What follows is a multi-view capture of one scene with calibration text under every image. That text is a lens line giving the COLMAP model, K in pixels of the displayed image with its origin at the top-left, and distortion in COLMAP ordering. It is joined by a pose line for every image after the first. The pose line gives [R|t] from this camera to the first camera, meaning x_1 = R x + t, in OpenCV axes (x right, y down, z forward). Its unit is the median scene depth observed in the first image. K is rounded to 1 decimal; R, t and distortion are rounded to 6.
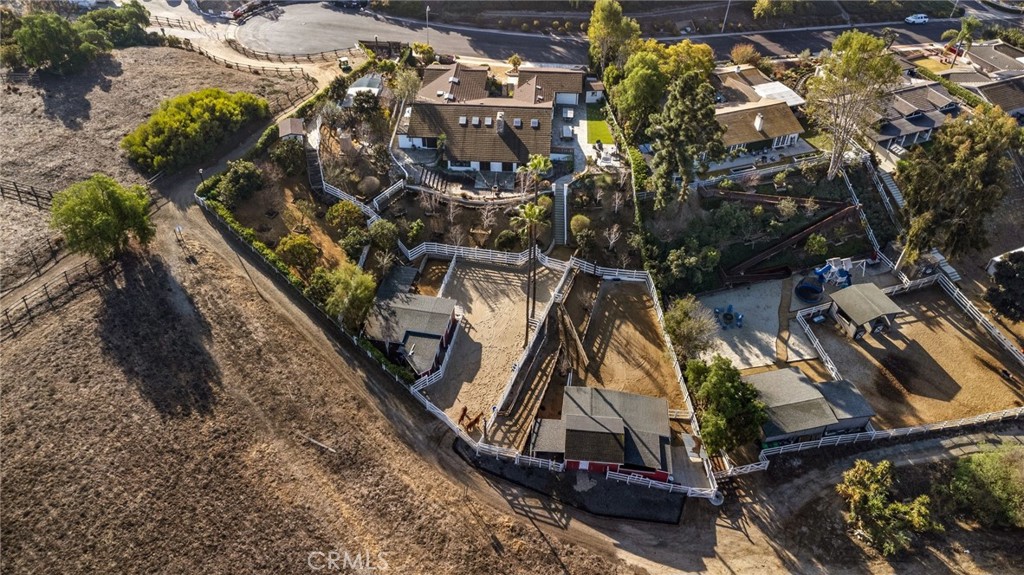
lens RADIAL K [[753.7, 0, 509.2], [0, 753.7, 285.9], [0, 0, 1]] dist [0.019485, -0.005461]
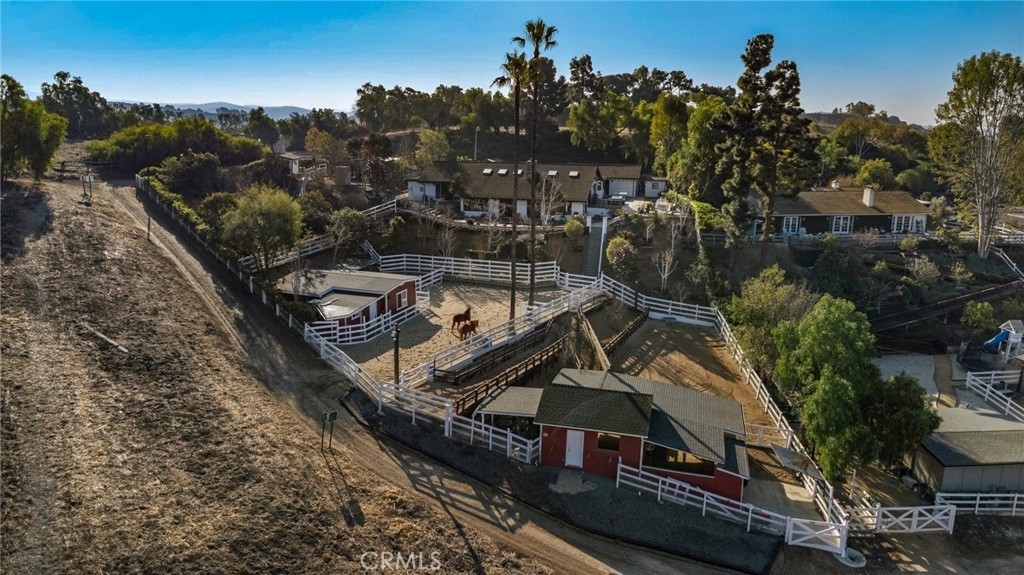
lens RADIAL K [[753.7, 0, 509.2], [0, 753.7, 285.9], [0, 0, 1]] dist [0.019485, -0.005461]
pose [[0.987571, 0.054038, -0.147589, 0.108739], [-0.119093, 0.870071, -0.478324, 0.338572], [0.102565, 0.489956, 0.865693, 0.421080]]
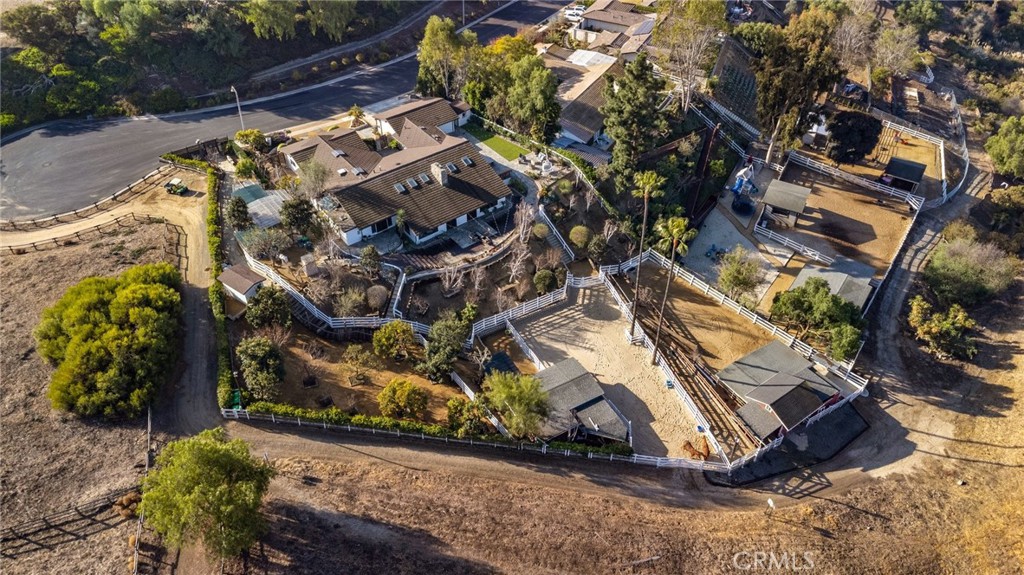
lens RADIAL K [[753.7, 0, 509.2], [0, 753.7, 285.9], [0, 0, 1]] dist [0.019485, -0.005461]
pose [[0.752727, -0.441844, 0.488033, -0.536576], [0.439513, 0.889192, 0.127144, -0.208727], [-0.490133, 0.118792, 0.863515, 0.227376]]
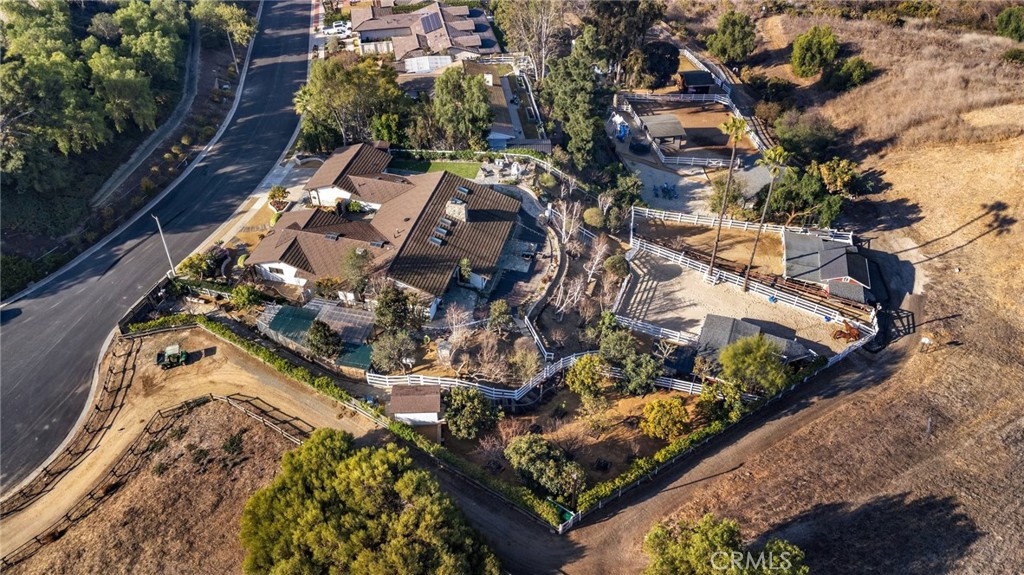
lens RADIAL K [[753.7, 0, 509.2], [0, 753.7, 285.9], [0, 0, 1]] dist [0.019485, -0.005461]
pose [[0.180524, -0.655697, 0.733125, -0.785559], [0.652456, 0.637597, 0.409598, -0.554379], [-0.736011, 0.404390, 0.542915, 0.645649]]
